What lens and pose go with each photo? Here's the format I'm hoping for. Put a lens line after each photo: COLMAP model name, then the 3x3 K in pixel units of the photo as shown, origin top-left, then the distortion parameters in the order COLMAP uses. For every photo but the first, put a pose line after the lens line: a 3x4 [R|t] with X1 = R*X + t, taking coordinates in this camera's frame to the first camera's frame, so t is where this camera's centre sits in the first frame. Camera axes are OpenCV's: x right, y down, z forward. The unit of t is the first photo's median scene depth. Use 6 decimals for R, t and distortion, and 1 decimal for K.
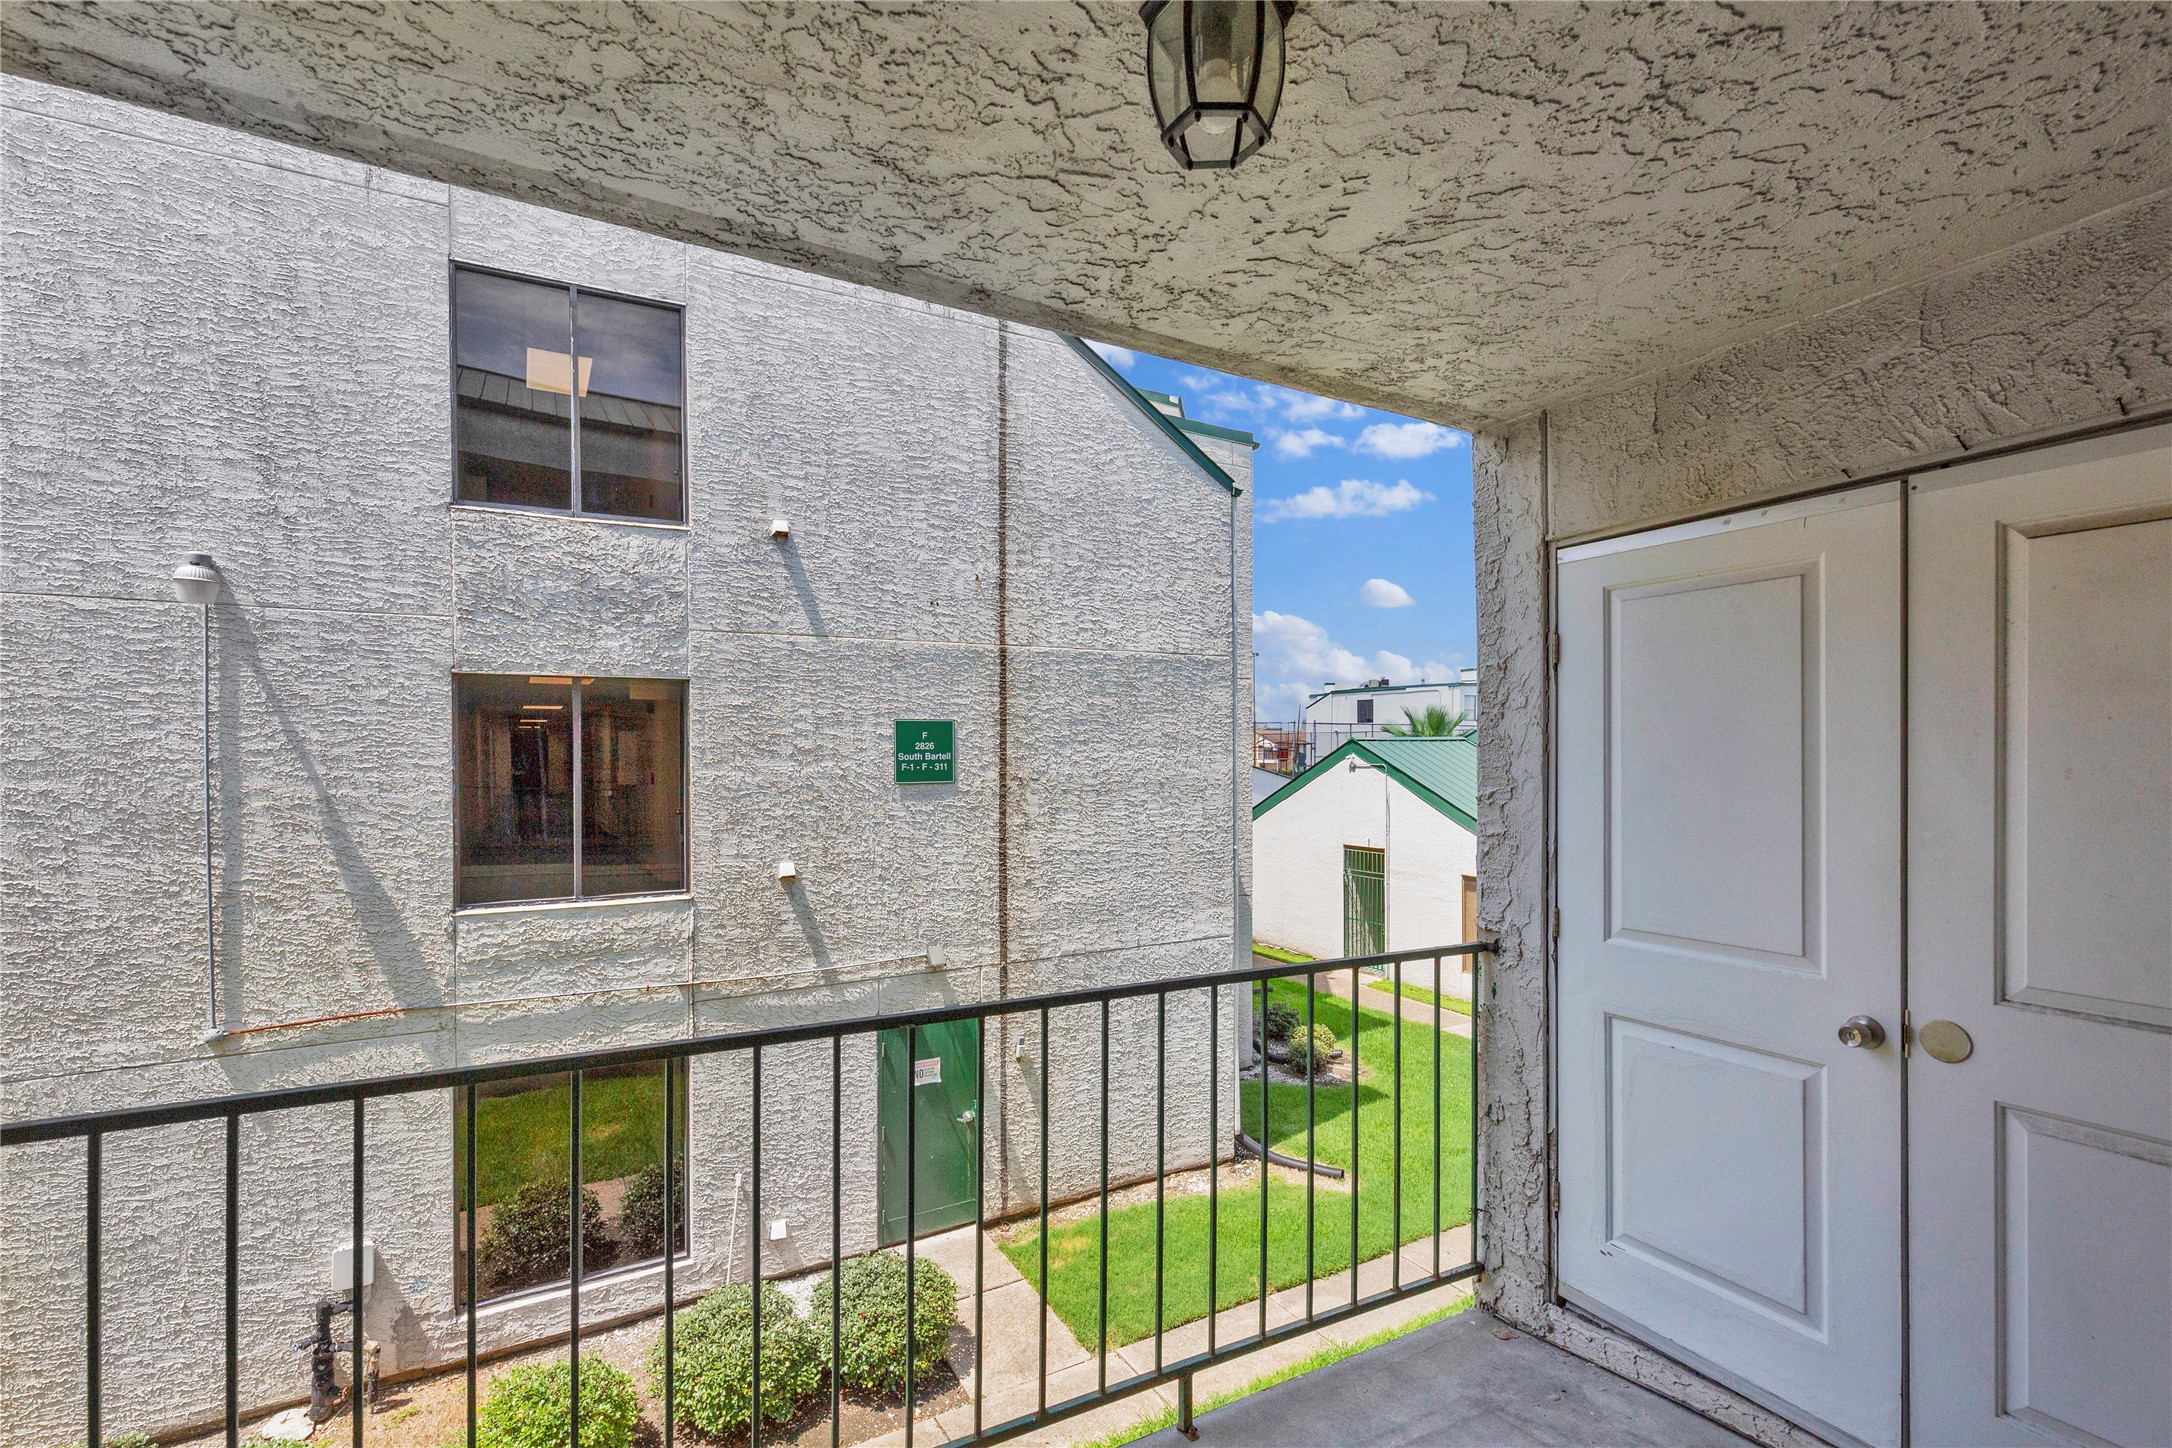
lens RADIAL K [[998.4, 0, 1088.7], [0, 998.4, 746.1], [0, 0, 1]] dist [0.000816, 0.000088]
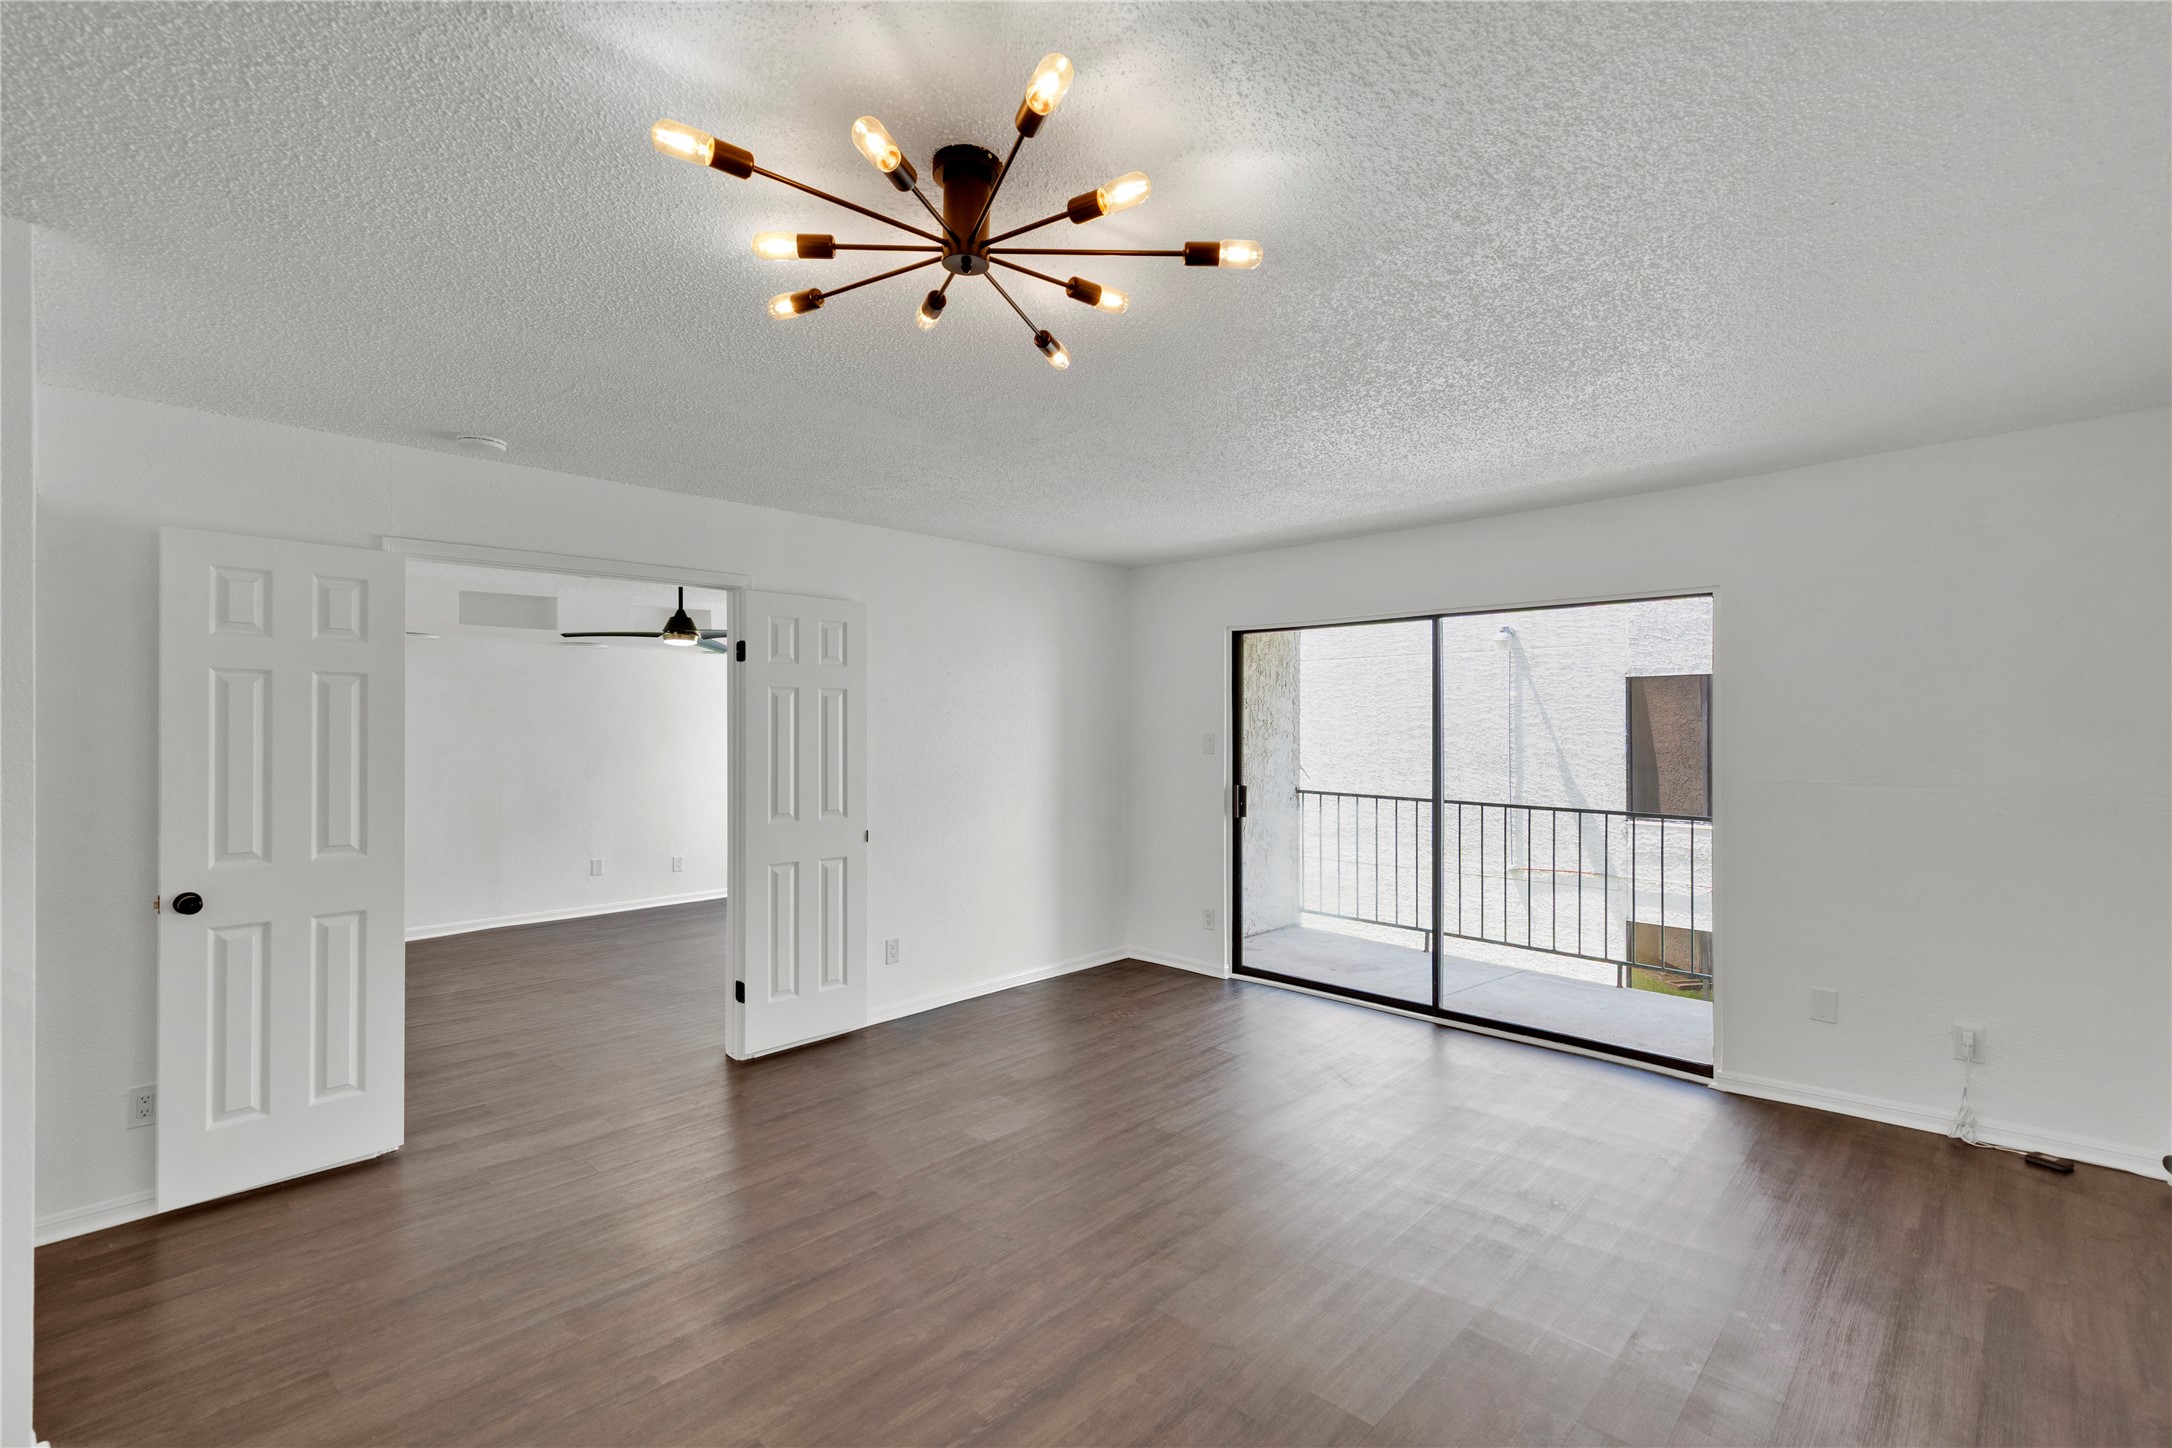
lens RADIAL K [[976.2, 0, 1073.4], [0, 976.2, 711.4], [0, 0, 1]] dist [0.000758, -0.000499]
pose [[0.272166, -0.010916, -0.962188, 0.725811], [0.004701, 0.999939, -0.010014, -0.004373], [0.962239, -0.001797, 0.272200, -0.351282]]
